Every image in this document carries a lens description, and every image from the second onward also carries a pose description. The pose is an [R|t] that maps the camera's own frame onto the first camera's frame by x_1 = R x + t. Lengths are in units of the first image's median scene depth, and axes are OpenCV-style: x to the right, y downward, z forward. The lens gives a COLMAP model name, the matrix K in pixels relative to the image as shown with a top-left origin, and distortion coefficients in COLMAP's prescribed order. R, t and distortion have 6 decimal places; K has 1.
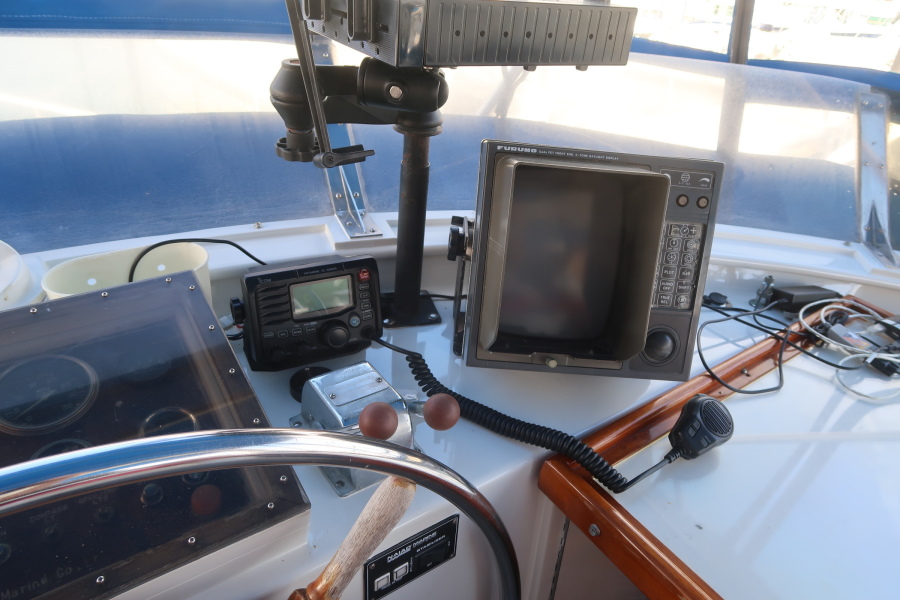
lens RADIAL K [[634.9, 0, 454.6], [0, 634.9, 296.9], [0, 0, 1]] dist [-0.005615, -0.002395]
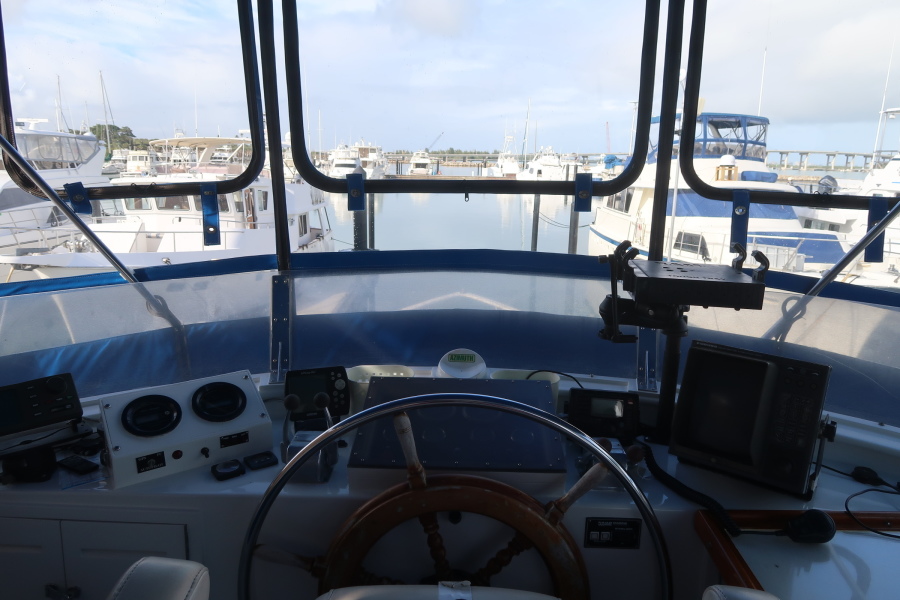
lens RADIAL K [[634.9, 0, 454.6], [0, 634.9, 296.9], [0, 0, 1]] dist [-0.005615, -0.002395]
pose [[0.797119, 0.070601, -0.599680, 0.555339], [-0.267452, 0.931688, -0.245819, 0.281660], [0.541360, 0.356333, 0.761549, -0.856743]]
